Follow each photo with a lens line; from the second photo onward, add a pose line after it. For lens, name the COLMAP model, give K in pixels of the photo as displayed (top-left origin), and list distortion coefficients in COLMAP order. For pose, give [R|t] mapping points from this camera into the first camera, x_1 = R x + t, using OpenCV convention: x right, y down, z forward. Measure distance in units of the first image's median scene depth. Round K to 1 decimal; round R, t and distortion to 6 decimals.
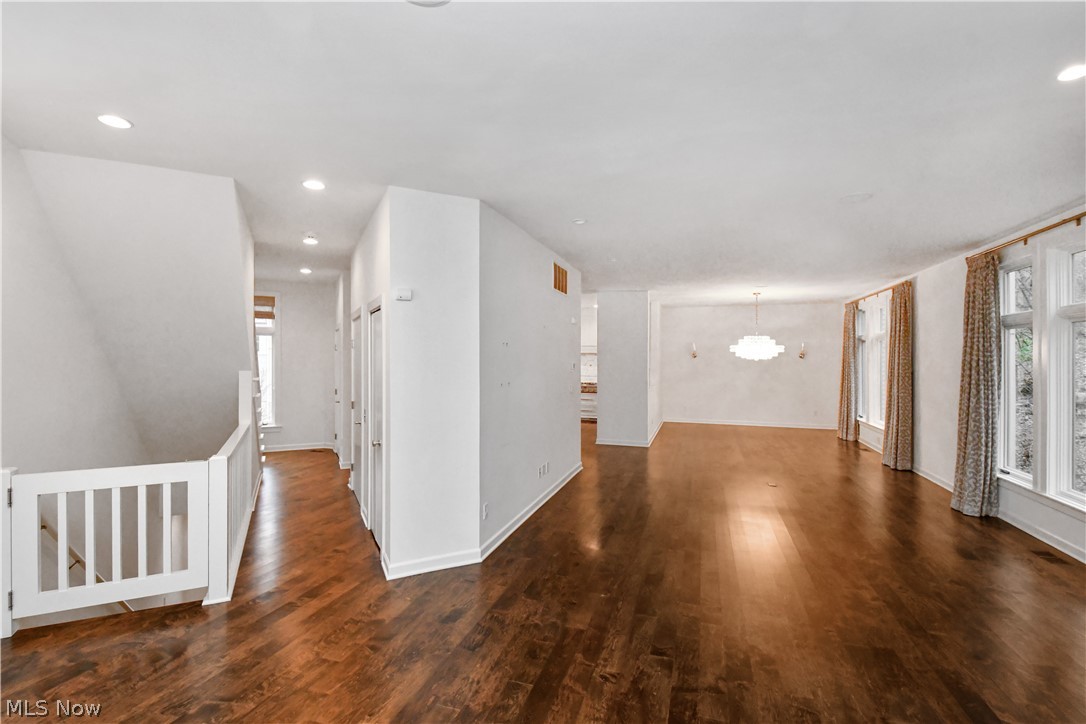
lens RADIAL K [[495.8, 0, 550.5], [0, 495.8, 360.7], [0, 0, 1]] dist [-0.012855, -0.001057]
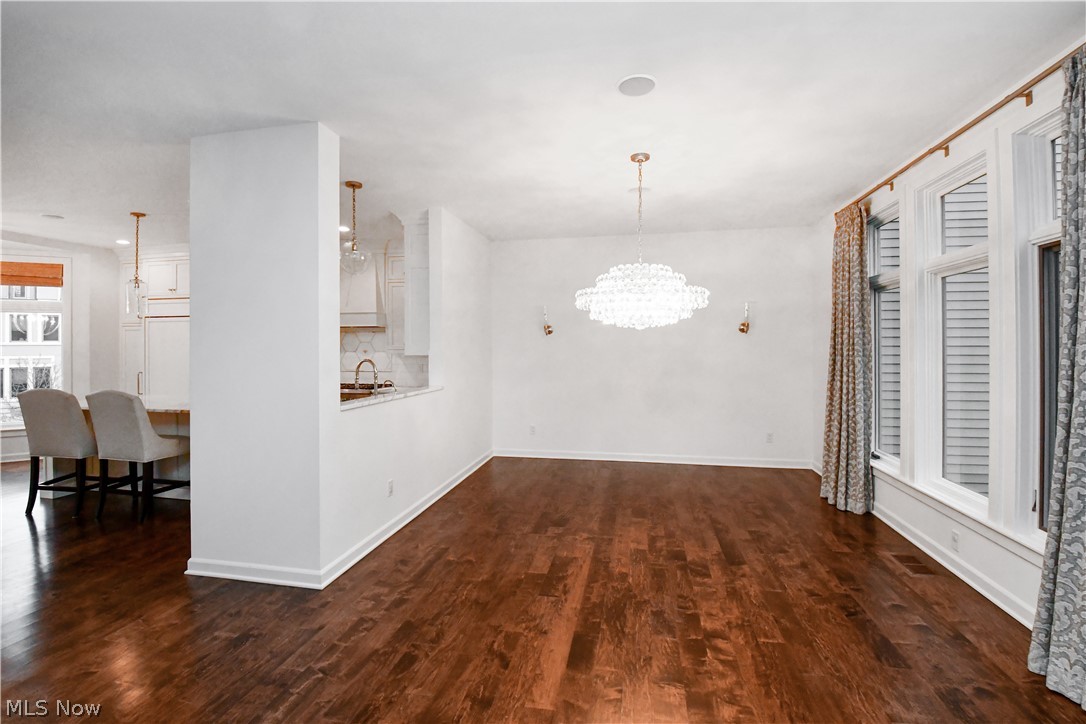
lens RADIAL K [[495.8, 0, 533.2], [0, 495.8, 353.5], [0, 0, 1]] dist [-0.012855, -0.001057]
pose [[0.995996, -0.006146, 0.089191, 0.283846], [0.006118, 0.999981, 0.000586, 0.017582], [-0.089192, -0.000038, 0.996014, 0.589129]]
